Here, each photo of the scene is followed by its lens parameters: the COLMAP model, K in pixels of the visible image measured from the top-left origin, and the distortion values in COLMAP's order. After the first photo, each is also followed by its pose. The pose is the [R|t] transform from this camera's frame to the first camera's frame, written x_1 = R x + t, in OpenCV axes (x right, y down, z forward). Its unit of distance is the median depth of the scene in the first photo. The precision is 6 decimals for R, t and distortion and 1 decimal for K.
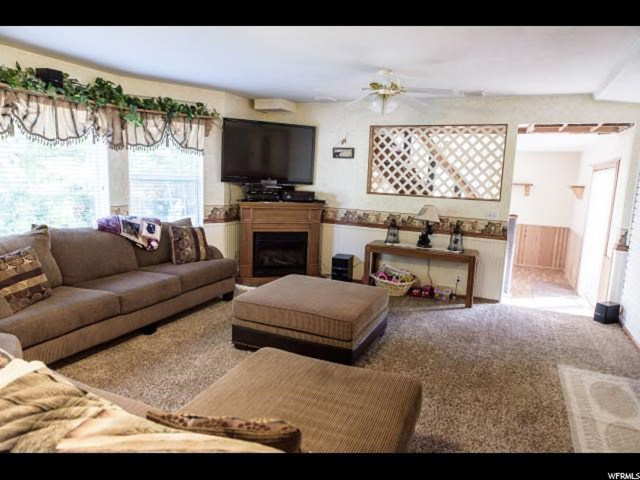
lens RADIAL K [[439.8, 0, 315.0], [0, 439.8, 243.8], [0, 0, 1]] dist [0.005773, -0.004822]
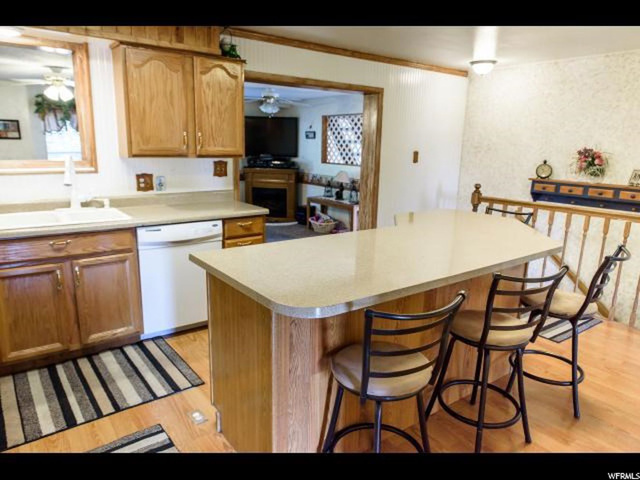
lens RADIAL K [[439.8, 0, 319.7], [0, 439.8, 240.8], [0, 0, 1]] dist [0.005773, -0.004822]
pose [[0.888667, 0.084656, -0.450670, 0.418630], [-0.067719, 0.996263, 0.053609, 0.033310], [0.453524, -0.017122, 0.891079, -0.155682]]
